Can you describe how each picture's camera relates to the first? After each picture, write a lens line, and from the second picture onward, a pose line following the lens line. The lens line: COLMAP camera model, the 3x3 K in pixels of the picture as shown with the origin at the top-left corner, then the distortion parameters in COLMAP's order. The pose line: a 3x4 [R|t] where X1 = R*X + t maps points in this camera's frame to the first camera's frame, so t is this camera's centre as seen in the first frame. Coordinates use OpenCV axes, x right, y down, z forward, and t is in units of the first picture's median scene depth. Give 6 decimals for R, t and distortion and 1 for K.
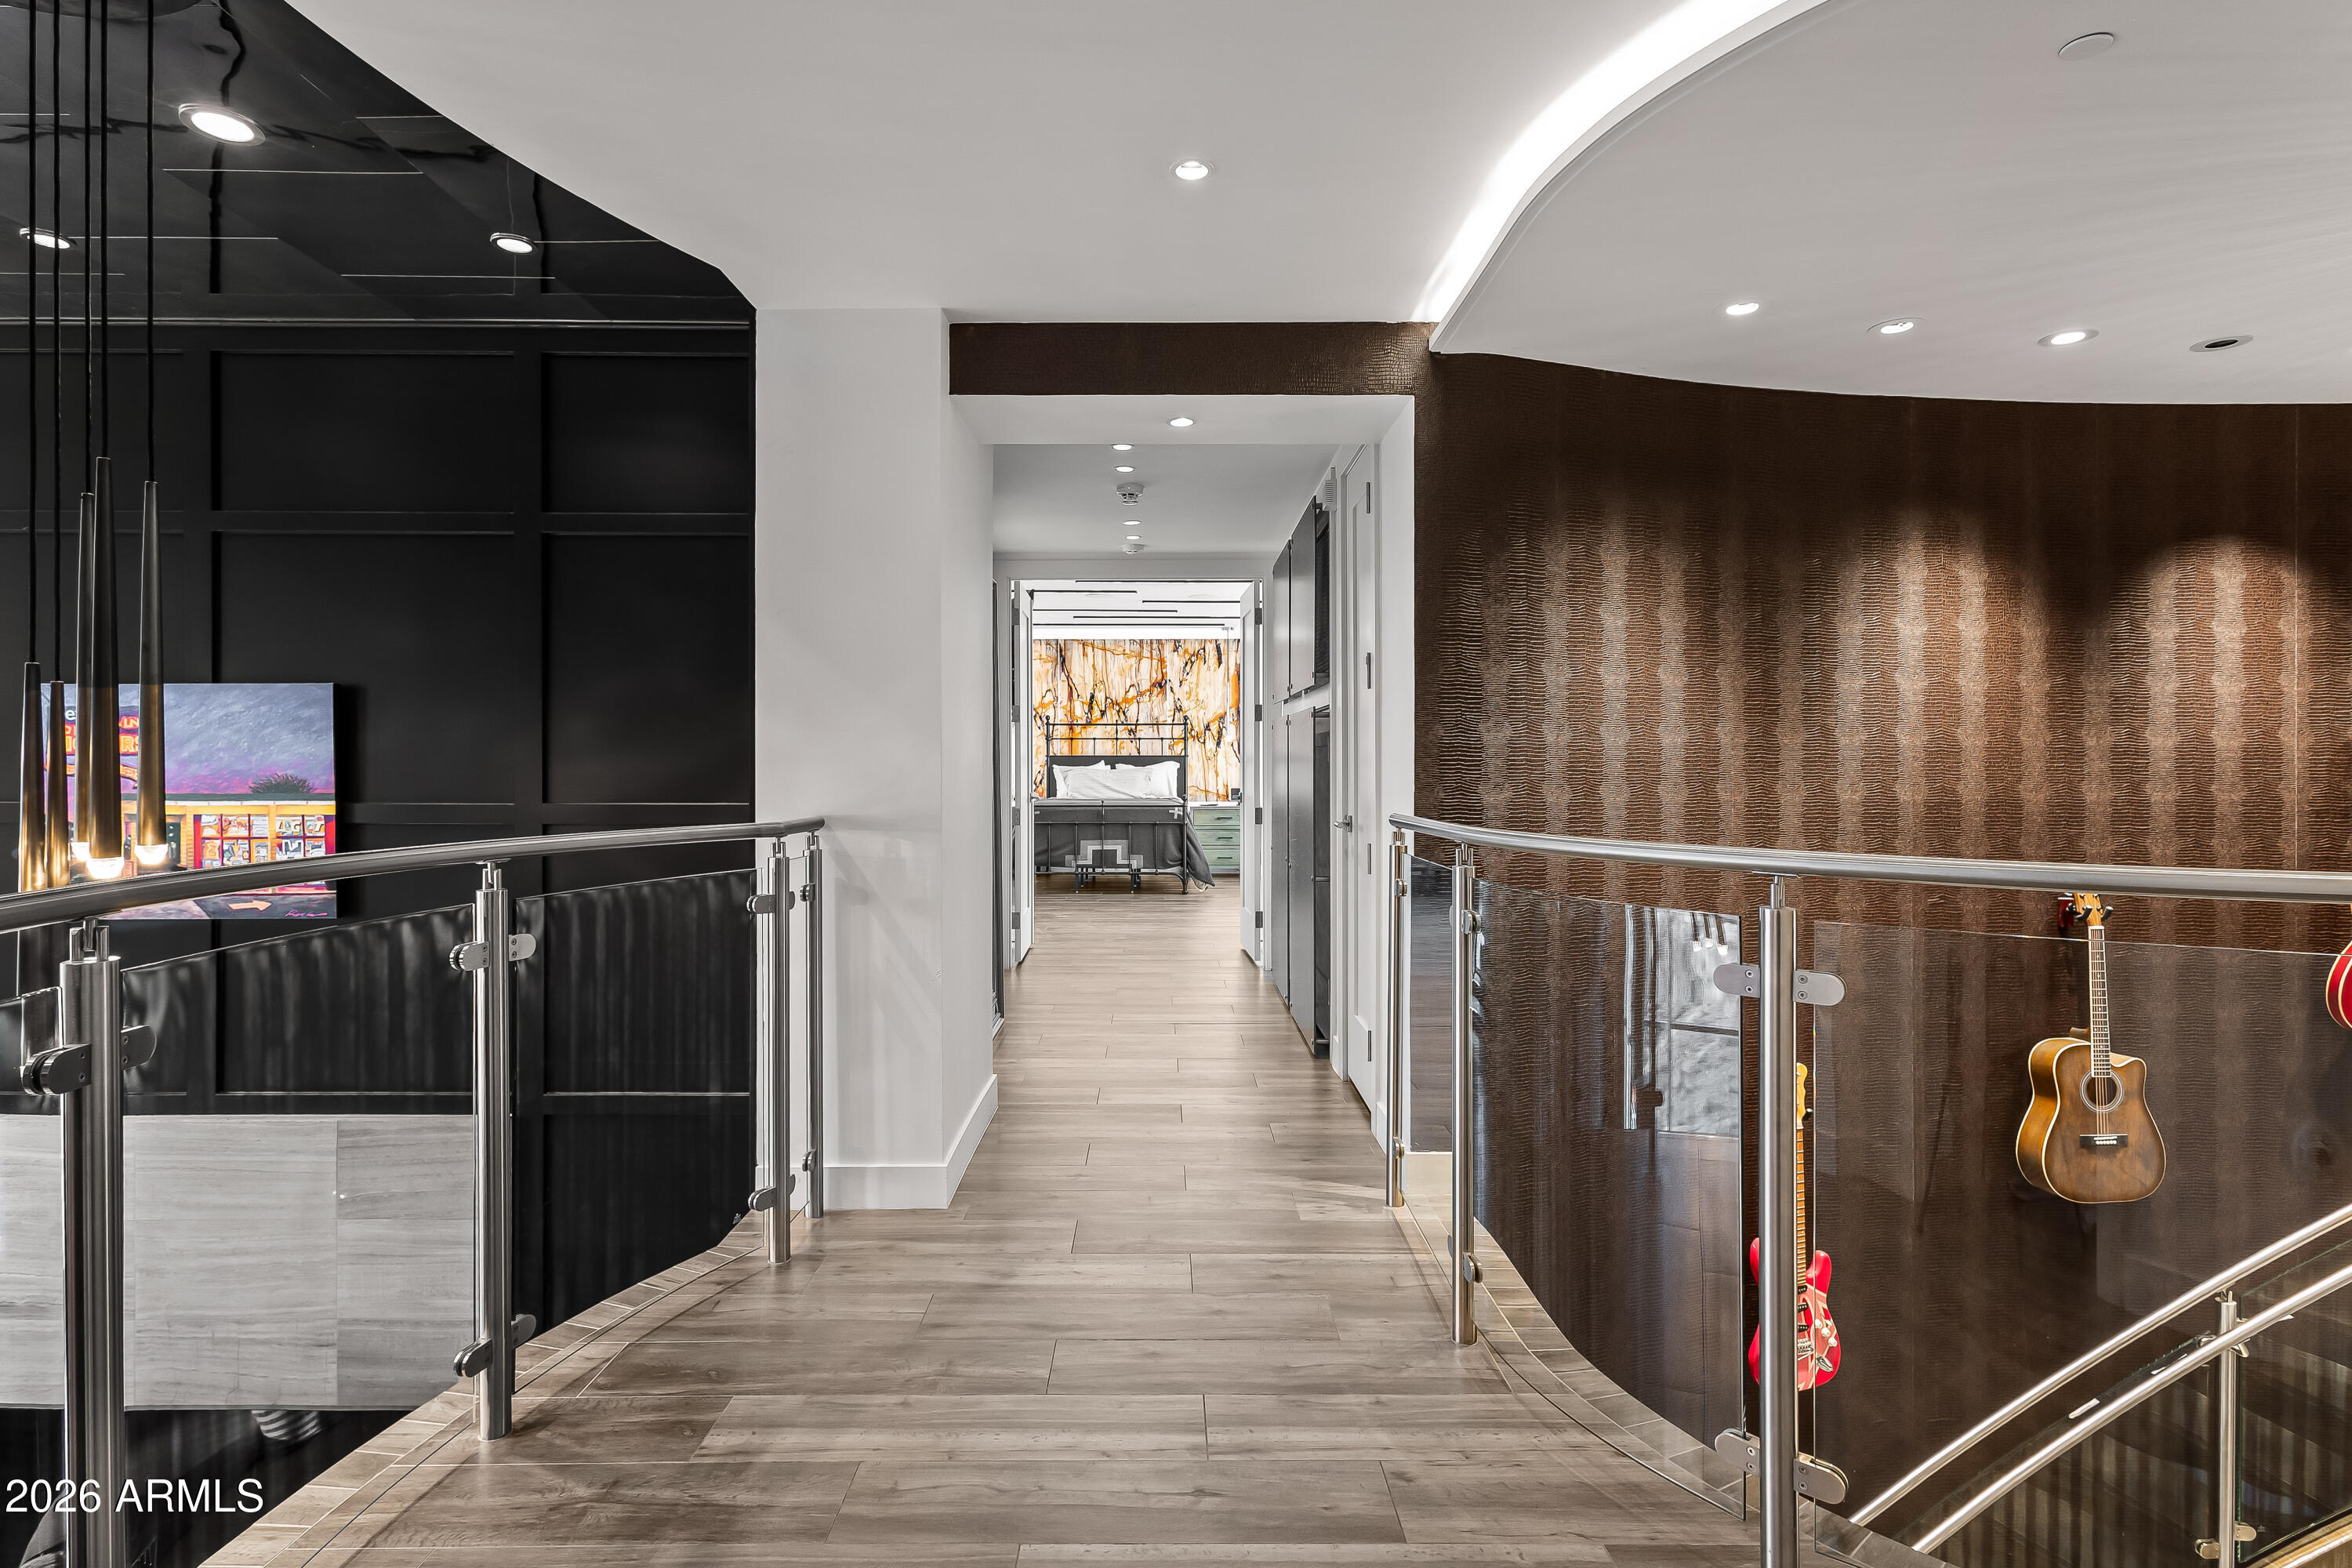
lens RADIAL K [[1129.8, 0, 1161.1], [0, 1129.8, 771.4], [0, 0, 1]] dist [-0.001999, 0.001832]
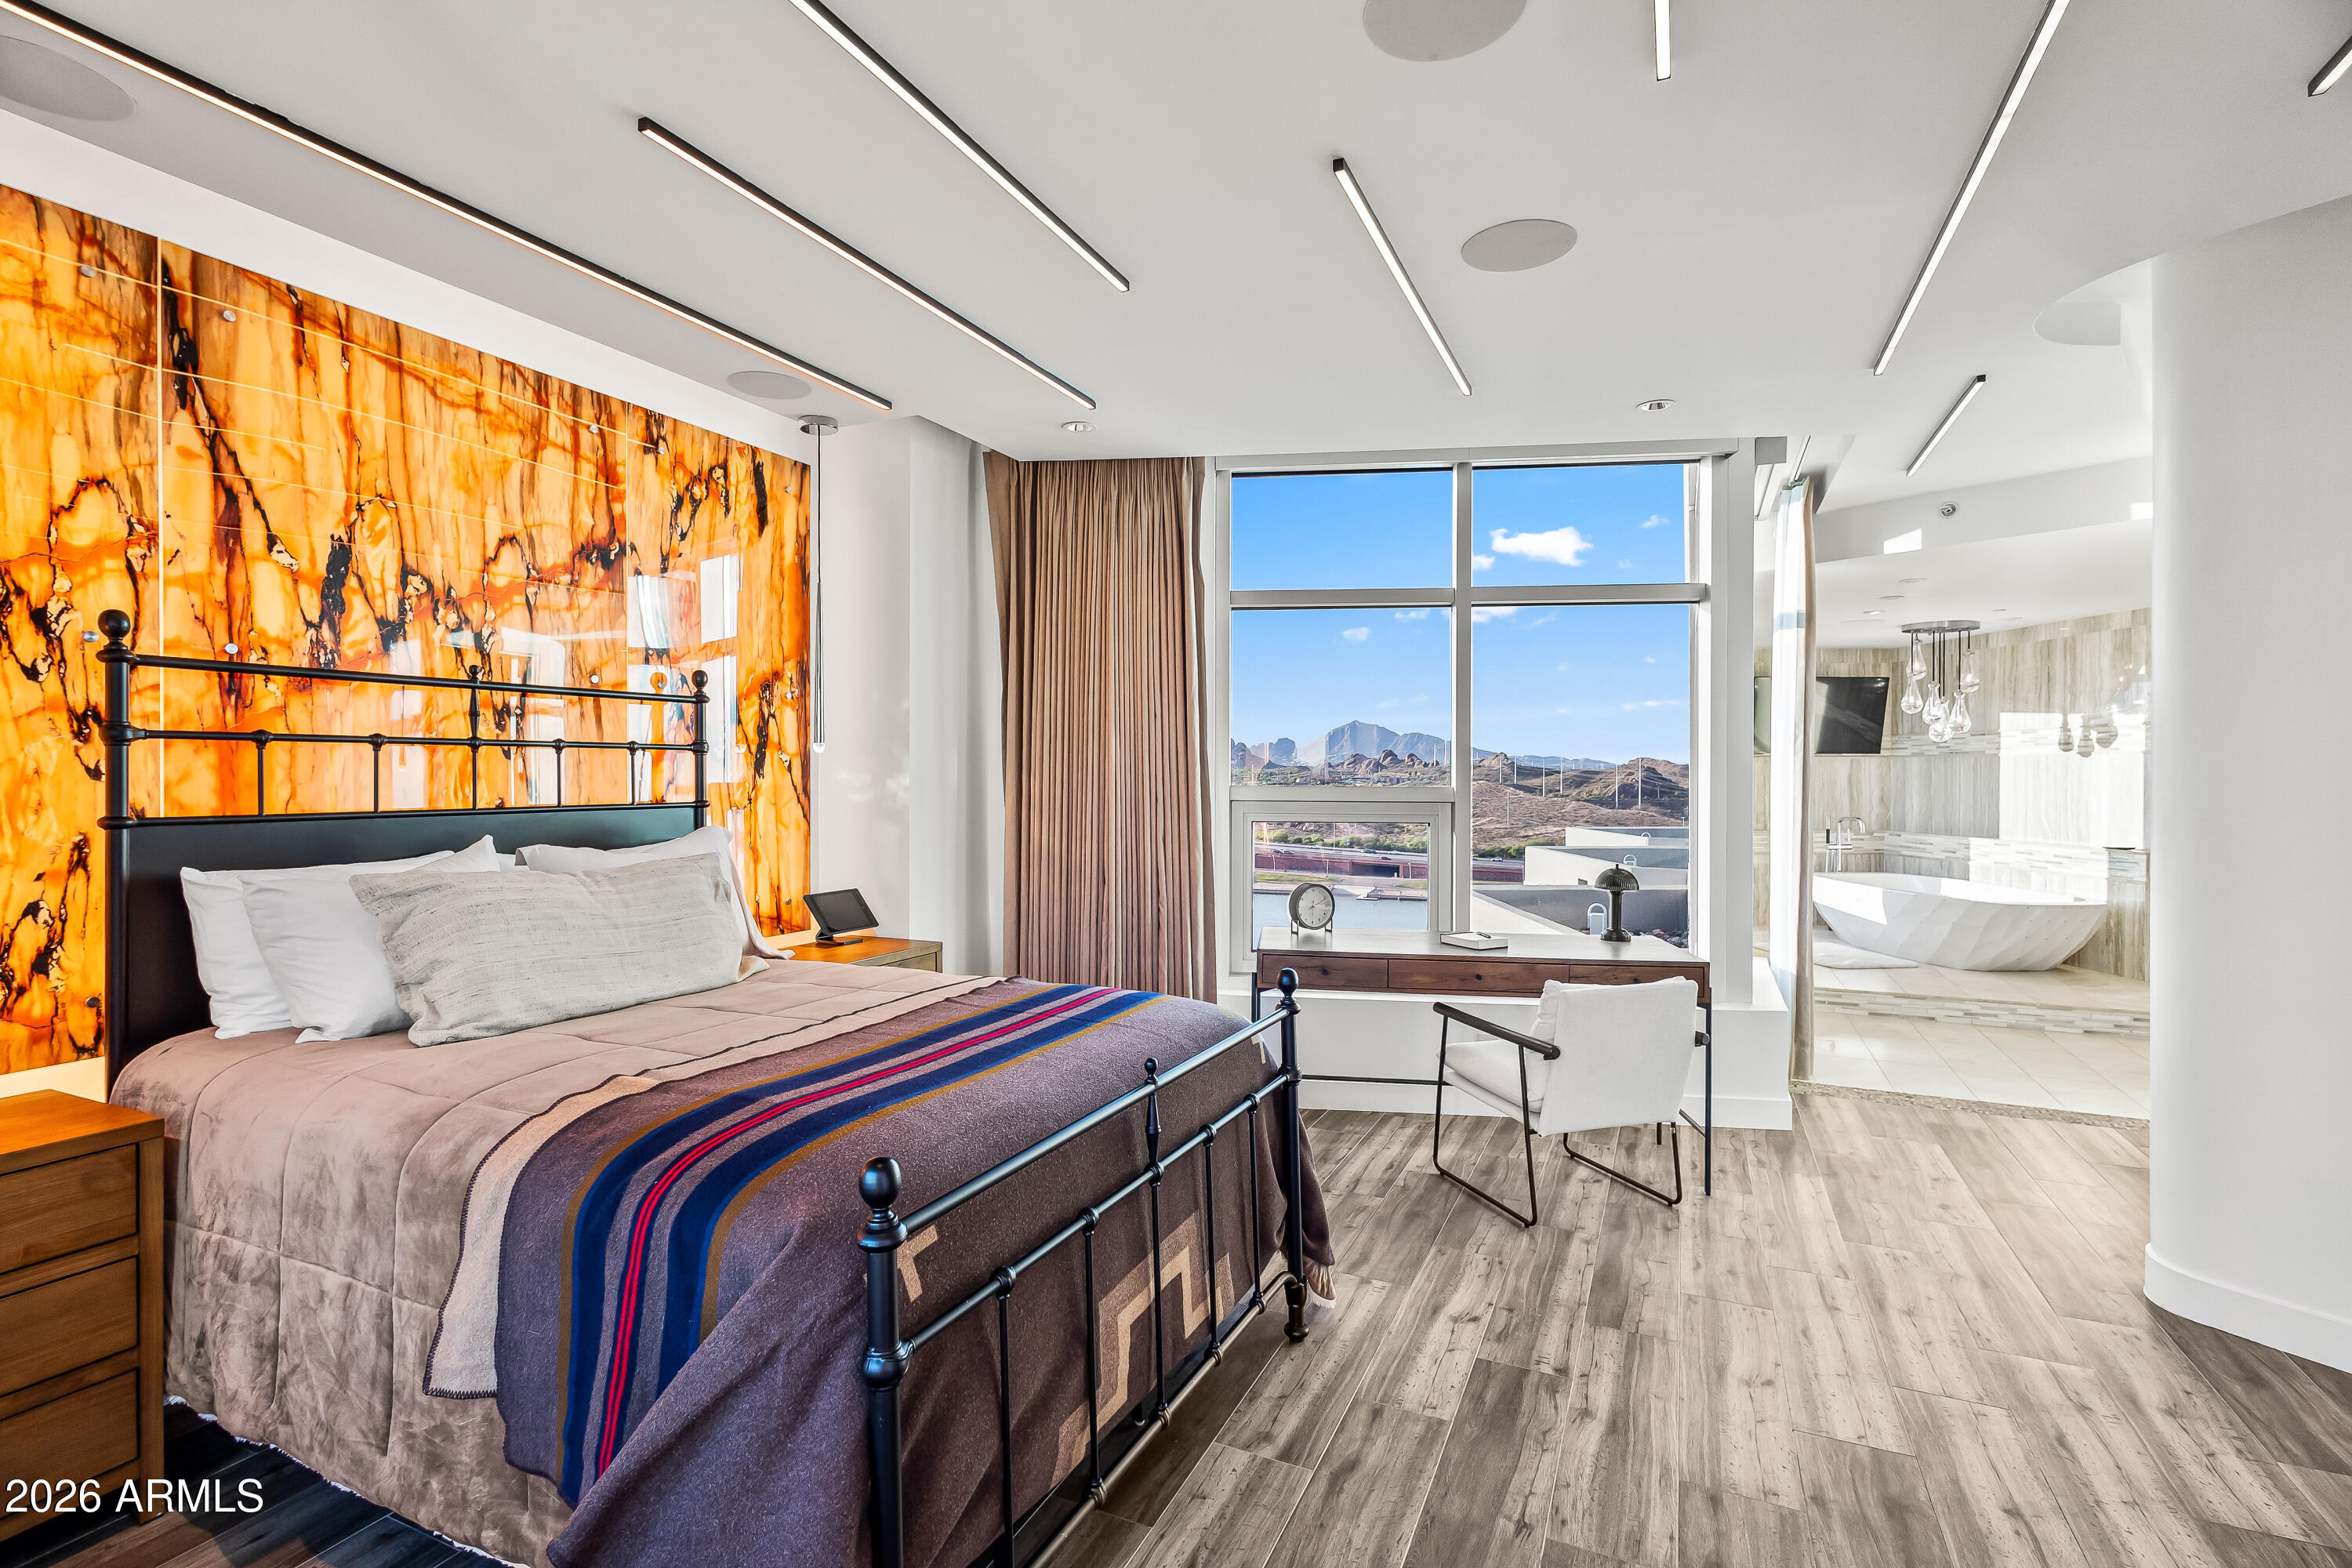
lens RADIAL K [[1129.8, 0, 1179.9], [0, 1129.8, 772.2], [0, 0, 1]] dist [-0.001999, 0.001832]
pose [[0.421811, 0.002328, 0.906681, -0.196408], [-0.000539, 0.999997, -0.002317, -0.021702], [-0.906684, 0.000488, 0.421811, 0.749643]]
